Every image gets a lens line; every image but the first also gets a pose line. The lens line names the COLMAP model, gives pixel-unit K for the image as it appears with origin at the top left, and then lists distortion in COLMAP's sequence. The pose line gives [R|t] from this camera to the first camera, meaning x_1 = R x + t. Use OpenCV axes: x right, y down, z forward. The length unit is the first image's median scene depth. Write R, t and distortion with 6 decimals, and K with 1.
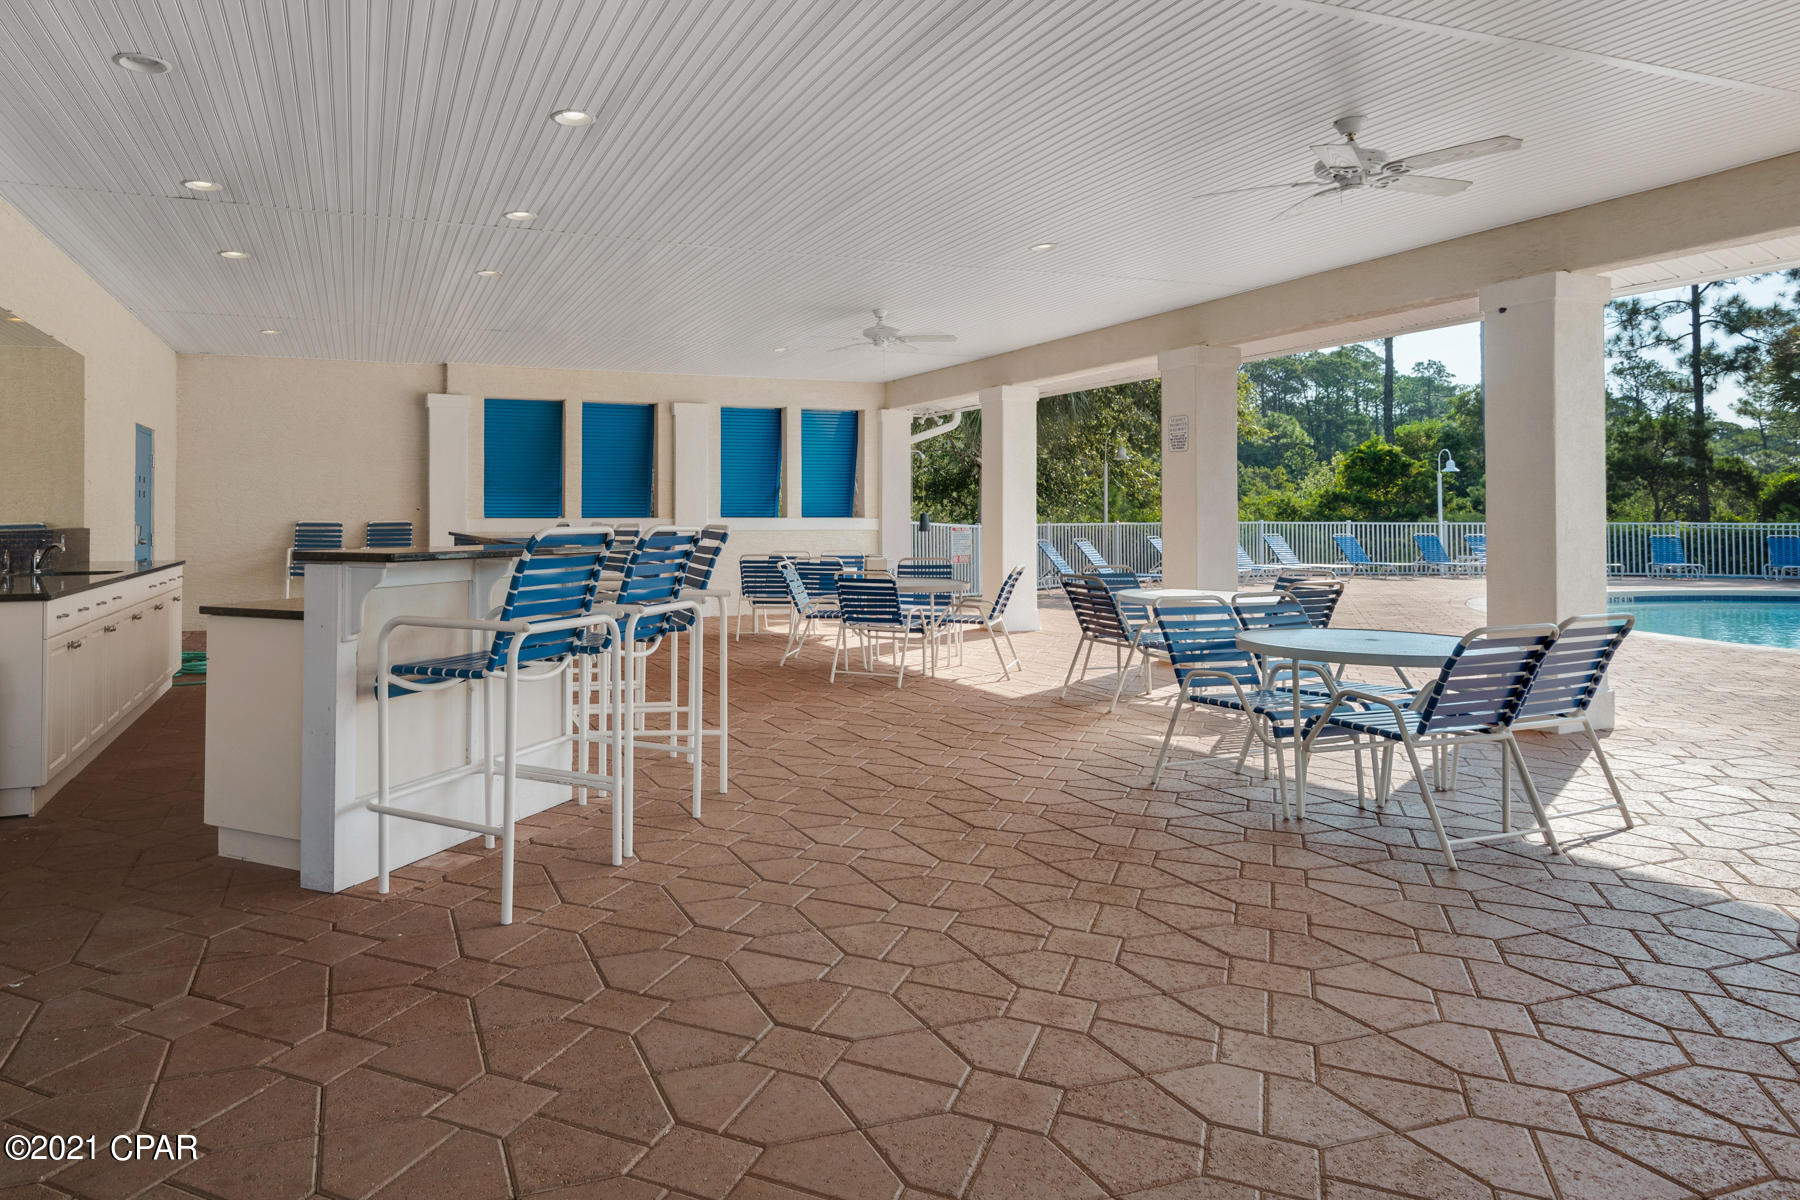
lens RADIAL K [[1168.4, 0, 900.0], [0, 1168.4, 600.0], [0, 0, 1]] dist [-0.001143, -0.000197]
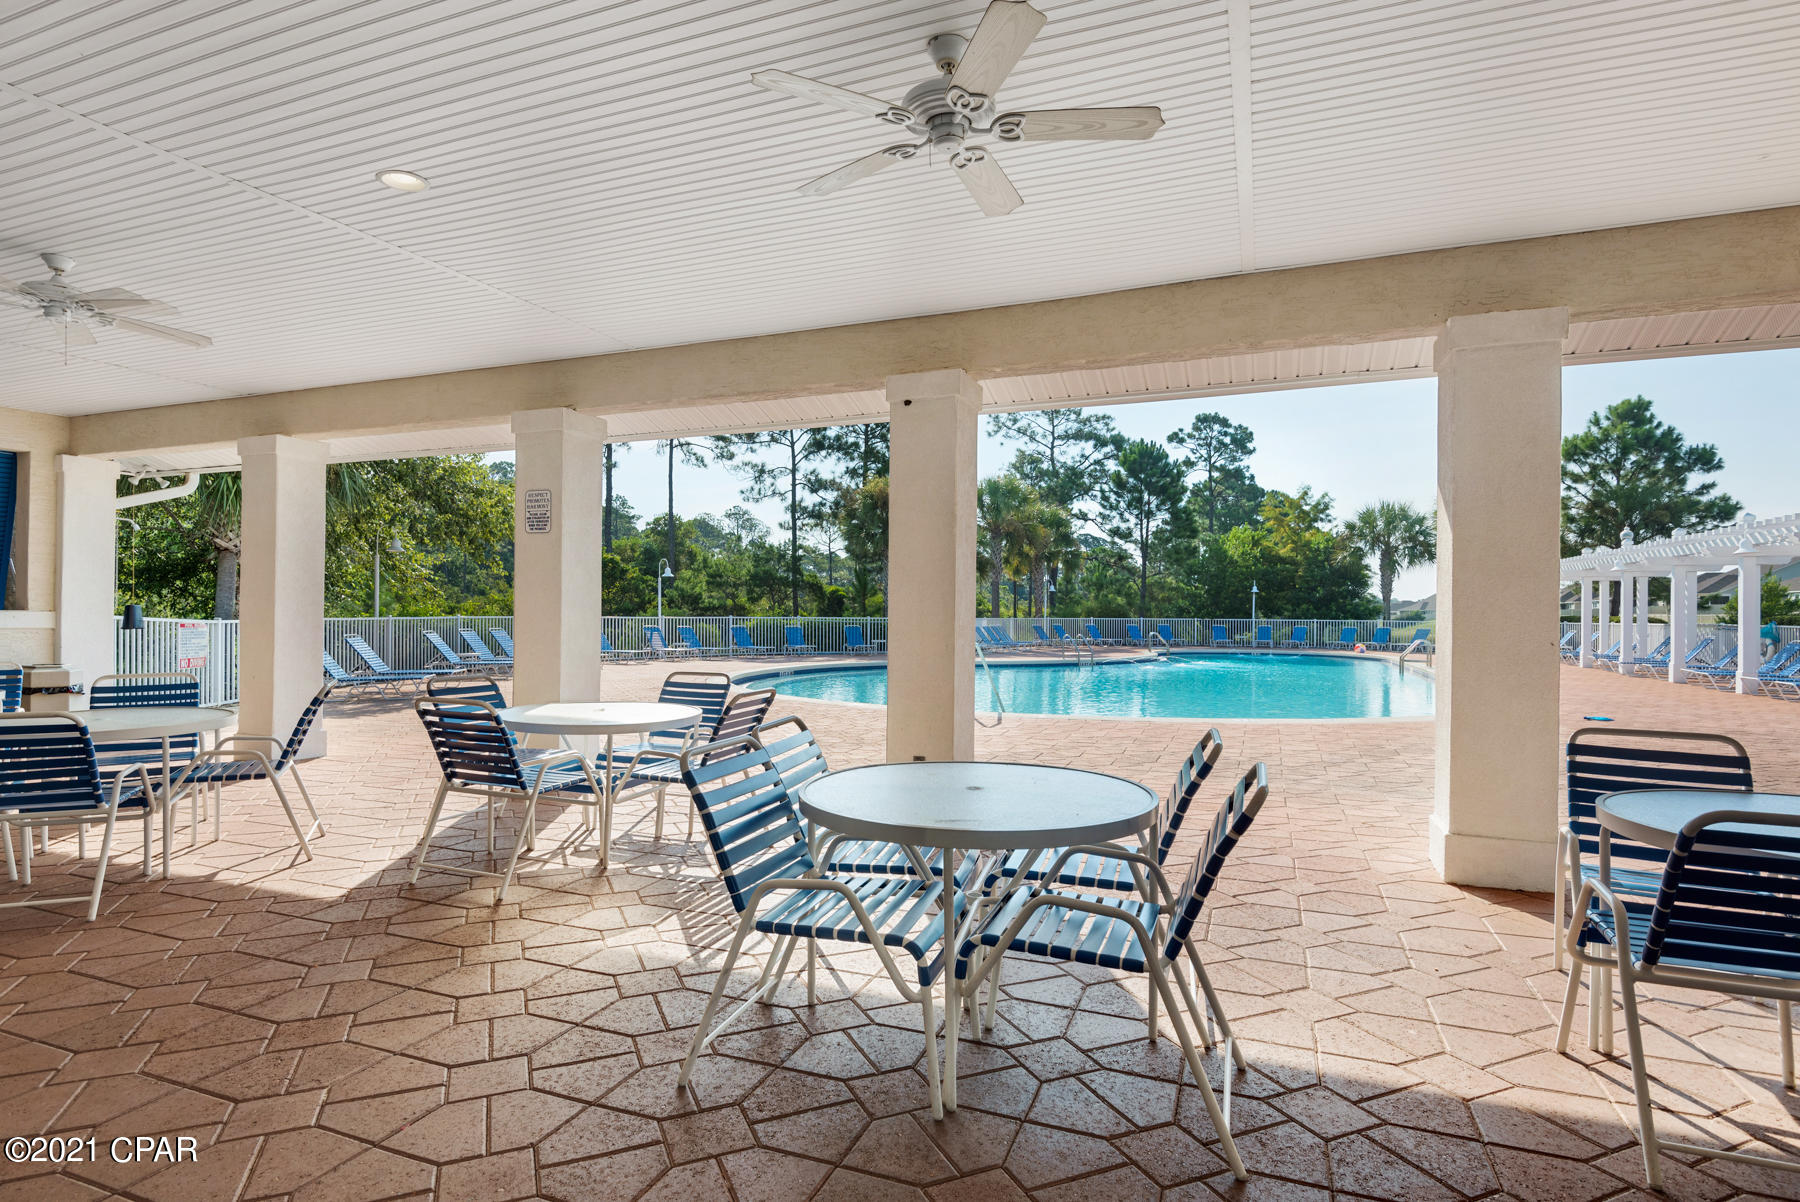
lens RADIAL K [[952.7, 0, 897.2], [0, 952.7, 608.4], [0, 0, 1]] dist [-0.002296, -0.002368]
pose [[0.762938, 0.009249, 0.646406, -0.001296], [0.039304, 0.997384, -0.060660, -0.017916], [-0.645276, 0.071686, 0.760579, 0.252652]]
